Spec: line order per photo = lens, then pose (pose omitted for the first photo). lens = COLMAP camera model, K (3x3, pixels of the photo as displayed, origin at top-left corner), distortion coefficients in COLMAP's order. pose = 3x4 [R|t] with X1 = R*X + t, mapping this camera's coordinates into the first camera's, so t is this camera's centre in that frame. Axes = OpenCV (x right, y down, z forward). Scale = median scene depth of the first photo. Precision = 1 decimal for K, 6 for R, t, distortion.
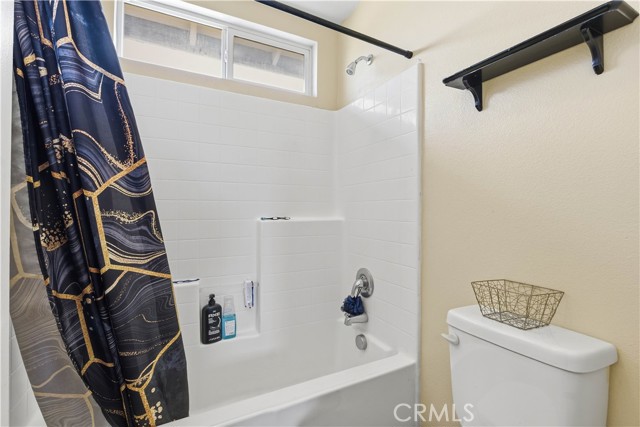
lens RADIAL K [[287.1, 0, 320.4], [0, 287.1, 209.9], [0, 0, 1]] dist [-0.005258, 0.001025]
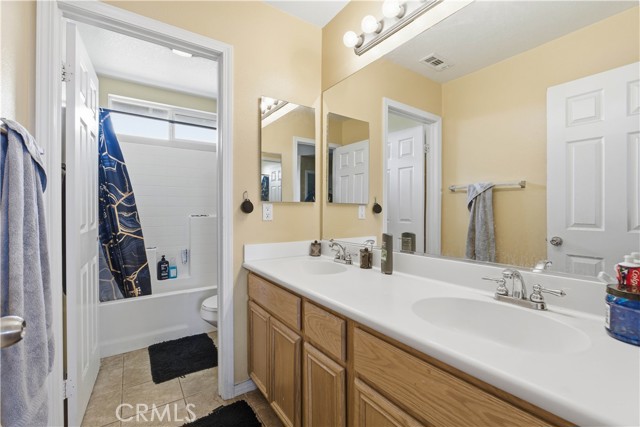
lens RADIAL K [[287.1, 0, 318.1], [0, 287.1, 214.1], [0, 0, 1]] dist [-0.005258, 0.001025]
pose [[0.994254, -0.003799, 0.106976, 0.767996], [0.002506, 0.999922, 0.012221, -0.003018], [-0.107014, -0.011883, 0.994187, -1.742058]]
